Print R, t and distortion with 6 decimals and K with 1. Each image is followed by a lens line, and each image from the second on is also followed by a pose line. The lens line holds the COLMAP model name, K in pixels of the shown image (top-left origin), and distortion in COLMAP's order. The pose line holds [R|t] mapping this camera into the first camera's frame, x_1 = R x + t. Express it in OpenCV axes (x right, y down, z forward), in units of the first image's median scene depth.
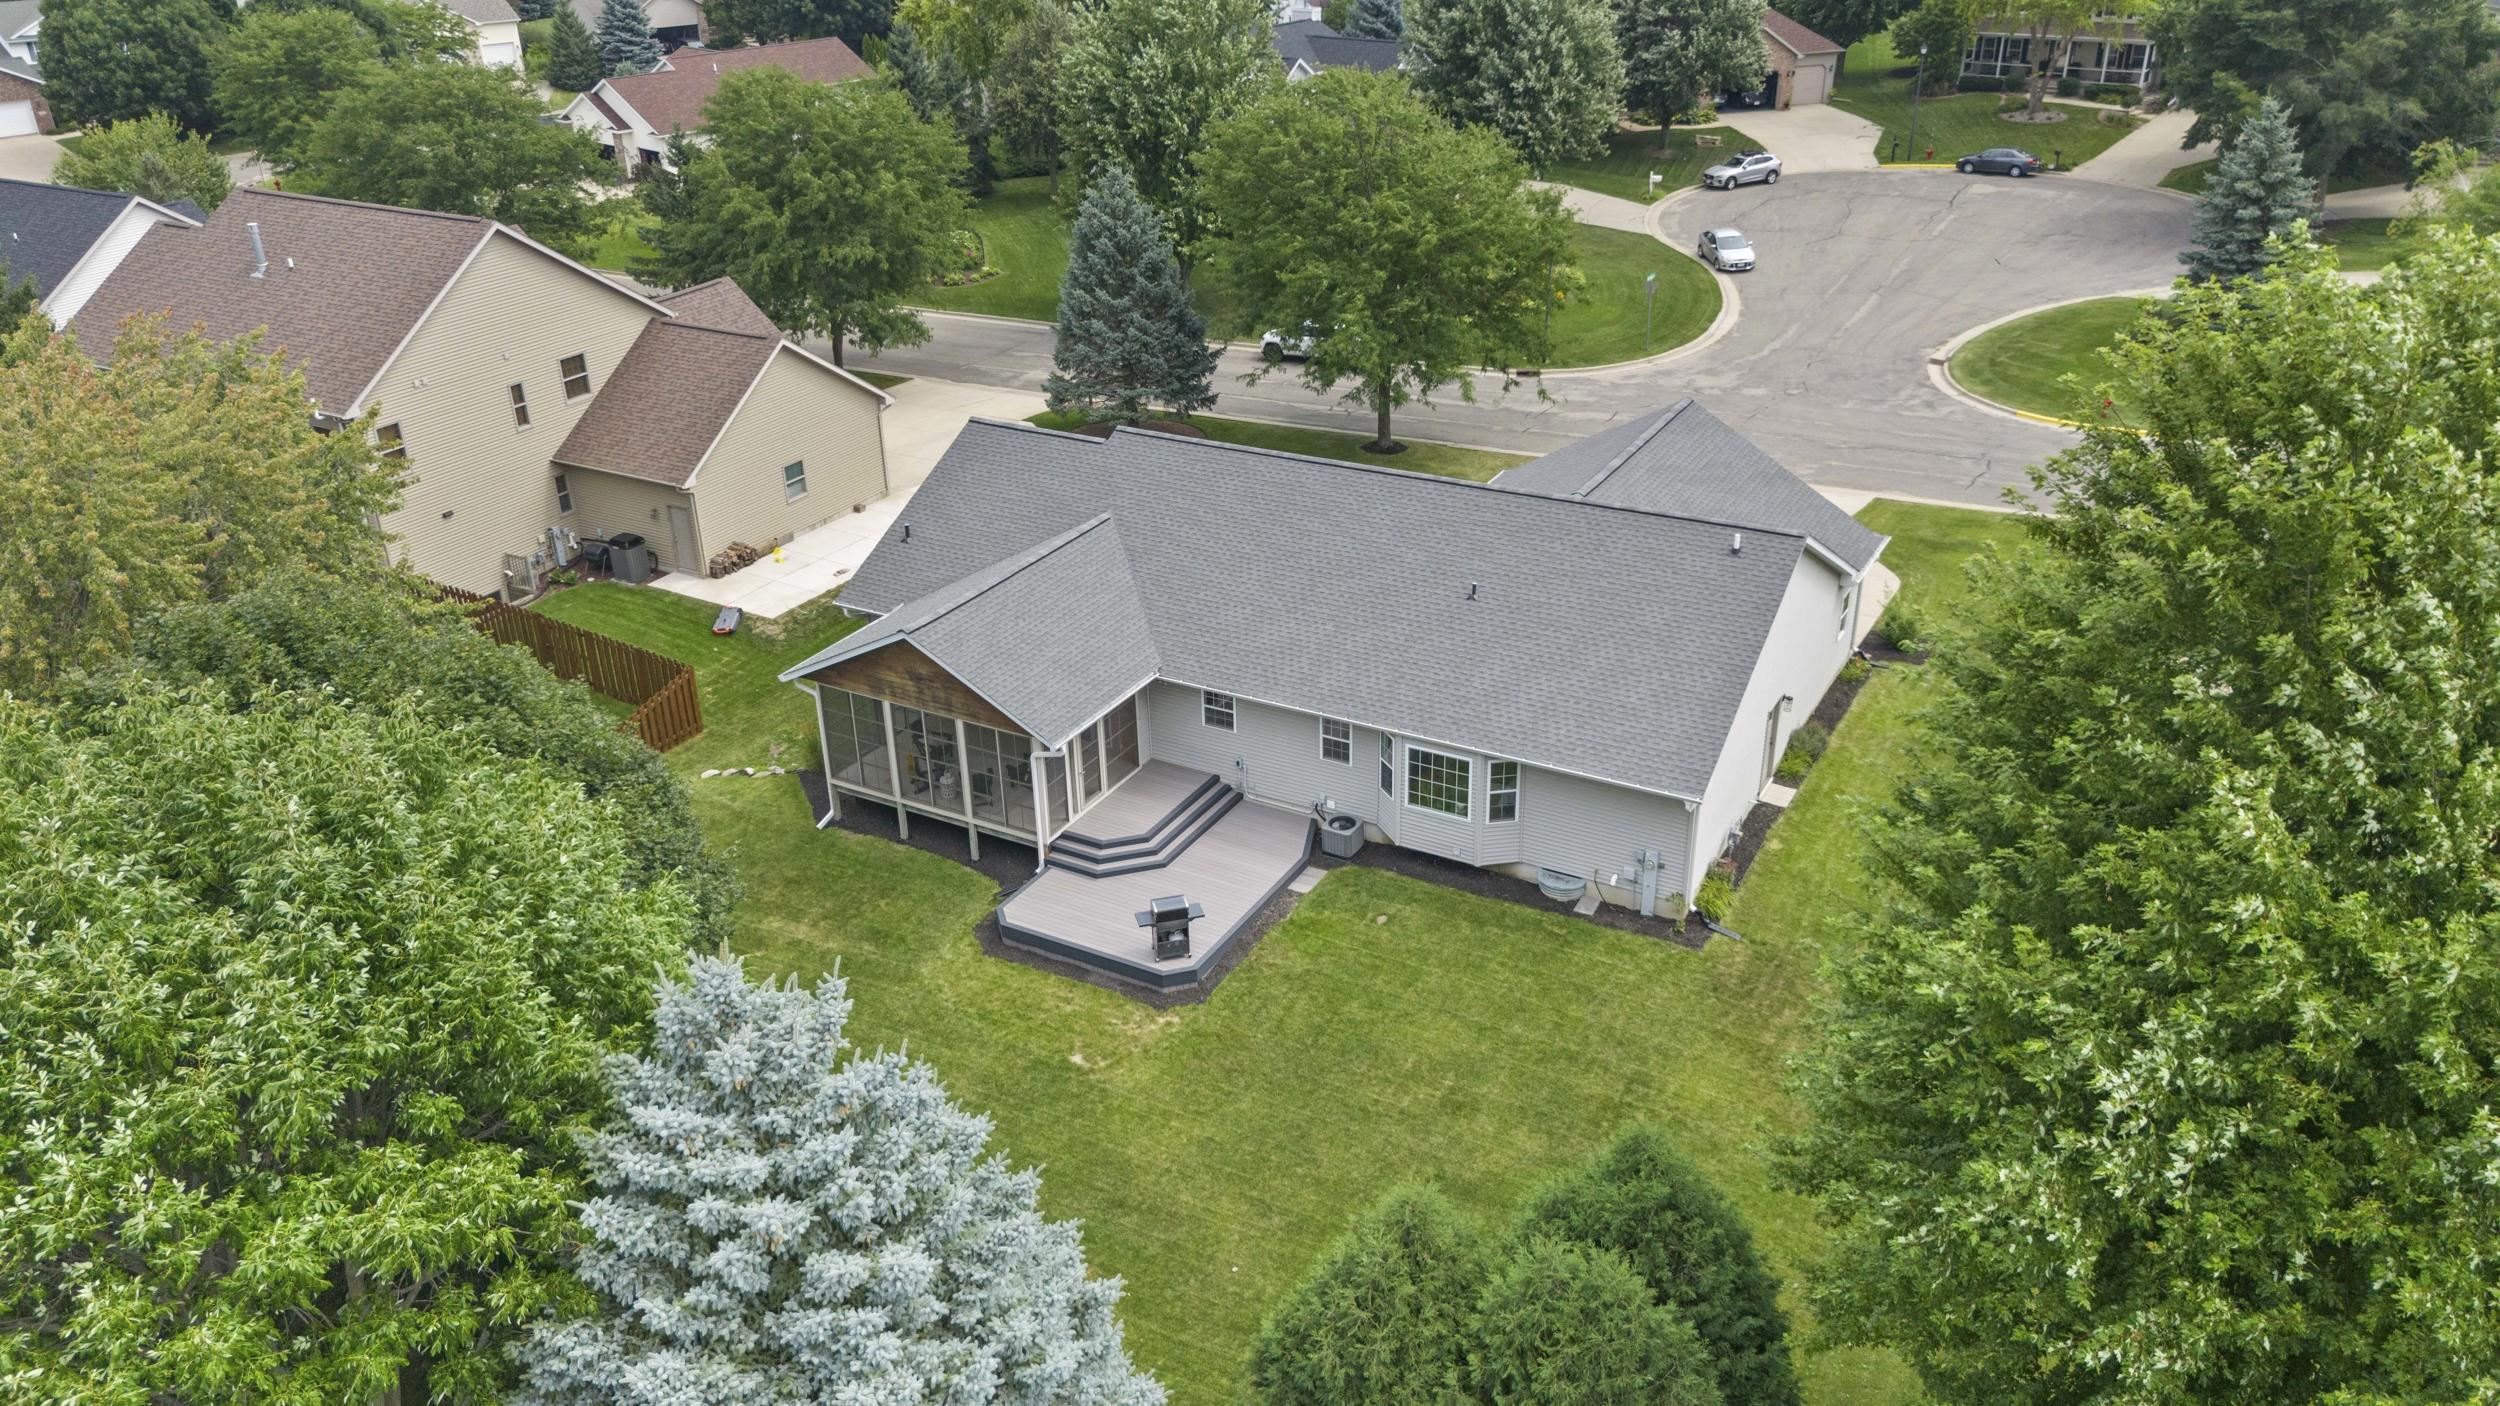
lens RADIAL K [[1821.4, 0, 1250.0], [0, 1821.4, 703.0], [0, 0, 1]] dist [-0.008423, -0.006346]
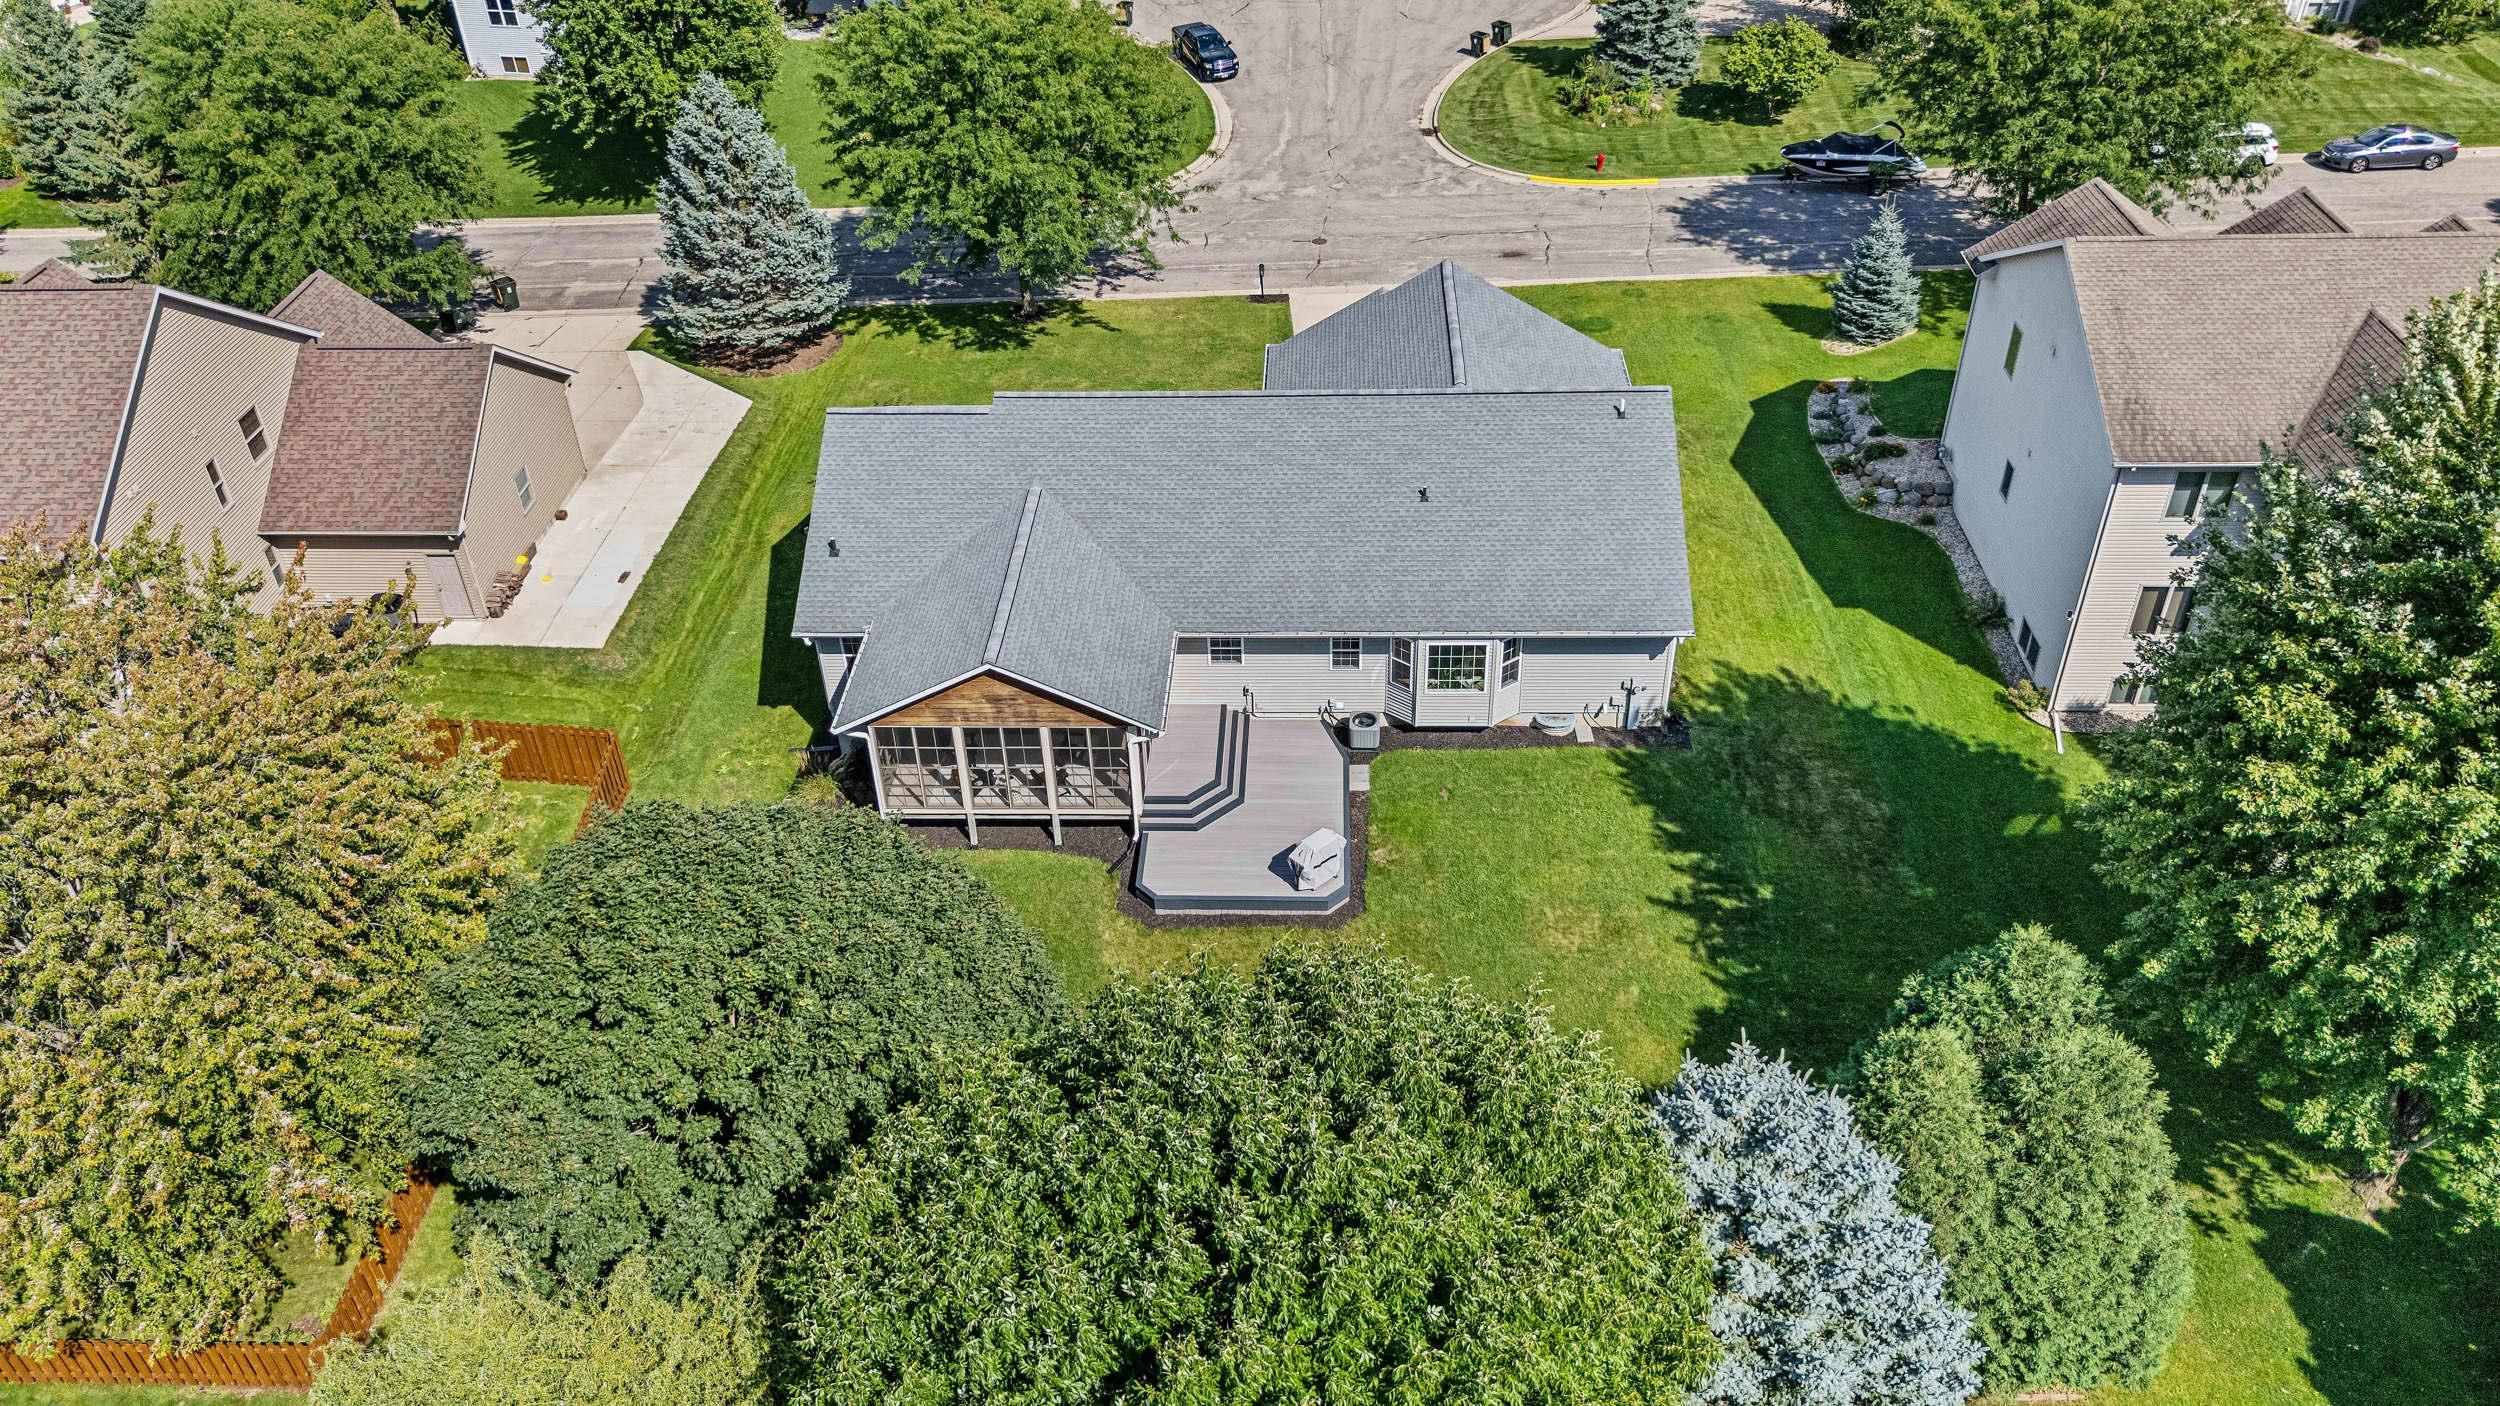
lens RADIAL K [[1789.0, 0, 1250.0], [0, 1789.0, 703.0], [0, 0, 1]] dist [0.005697, -0.001996]
pose [[0.889536, -0.271567, 0.367392, -0.409066], [0.208256, 0.956778, 0.202993, -0.180537], [-0.406639, -0.104058, 0.907644, 0.010601]]
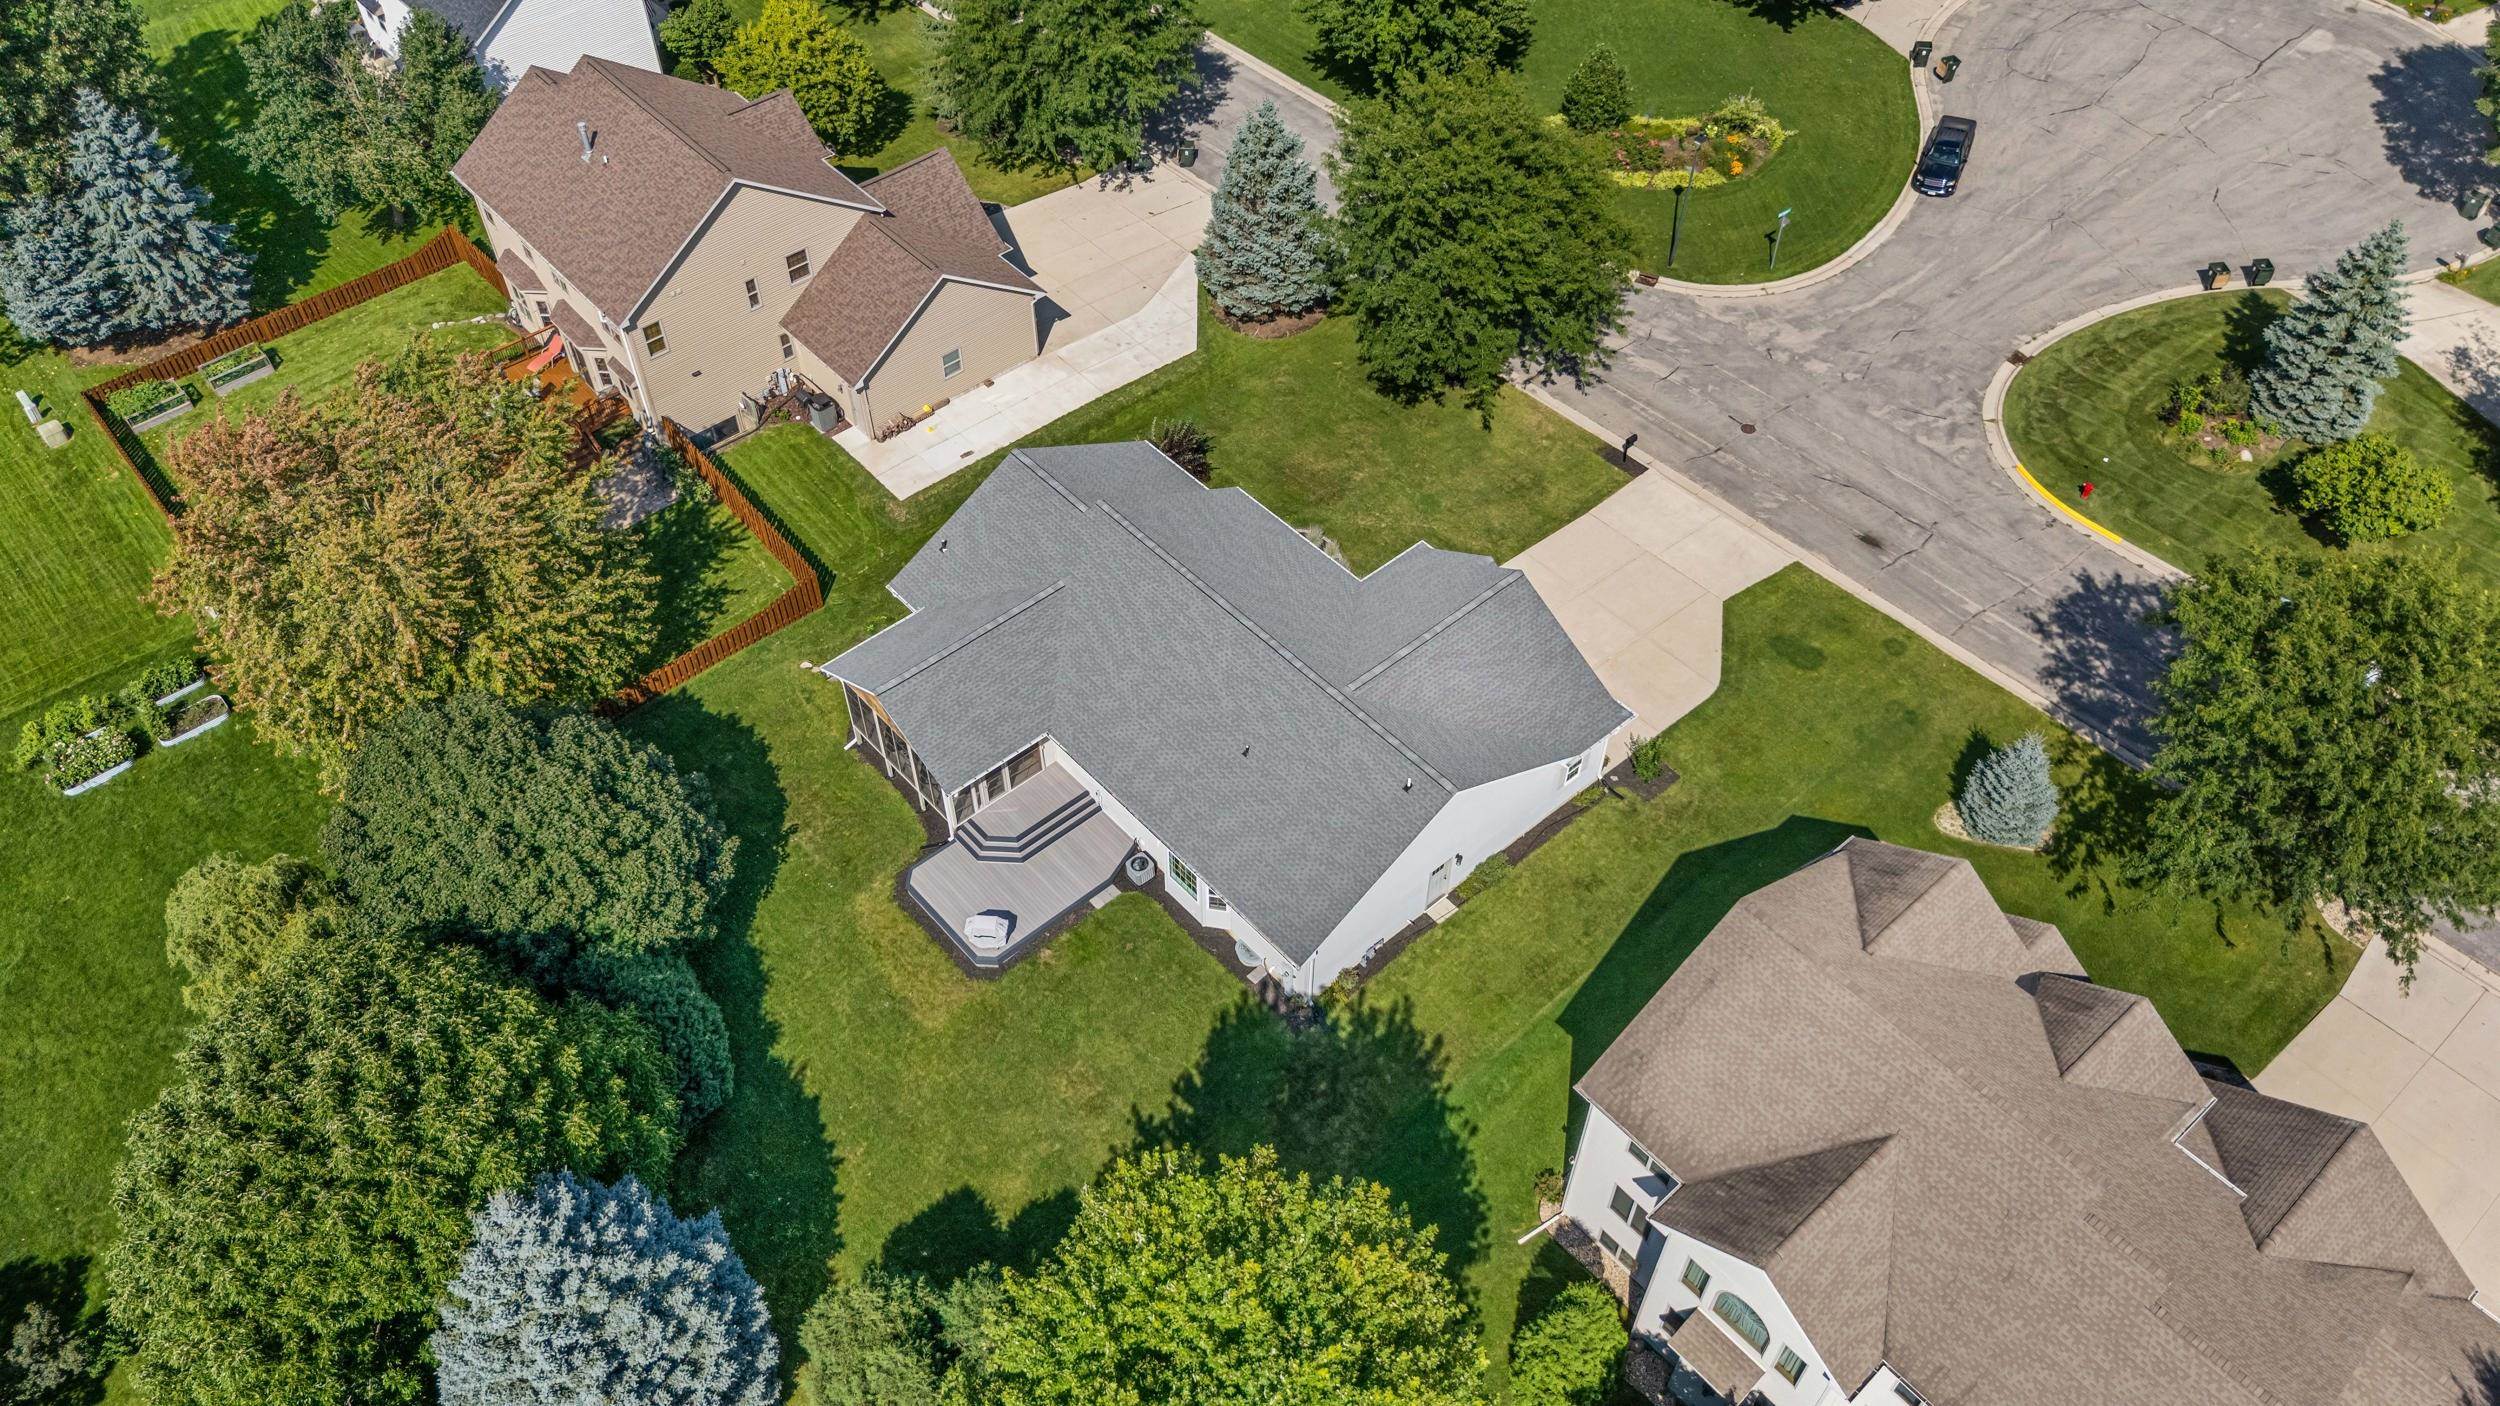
lens RADIAL K [[1789.0, 0, 1250.0], [0, 1789.0, 703.0], [0, 0, 1]] dist [0.005697, -0.001996]
pose [[0.946394, 0.259211, -0.192737, 0.378563], [-0.166590, 0.902888, 0.396284, -0.639576], [0.276741, -0.342933, 0.897670, -0.259642]]
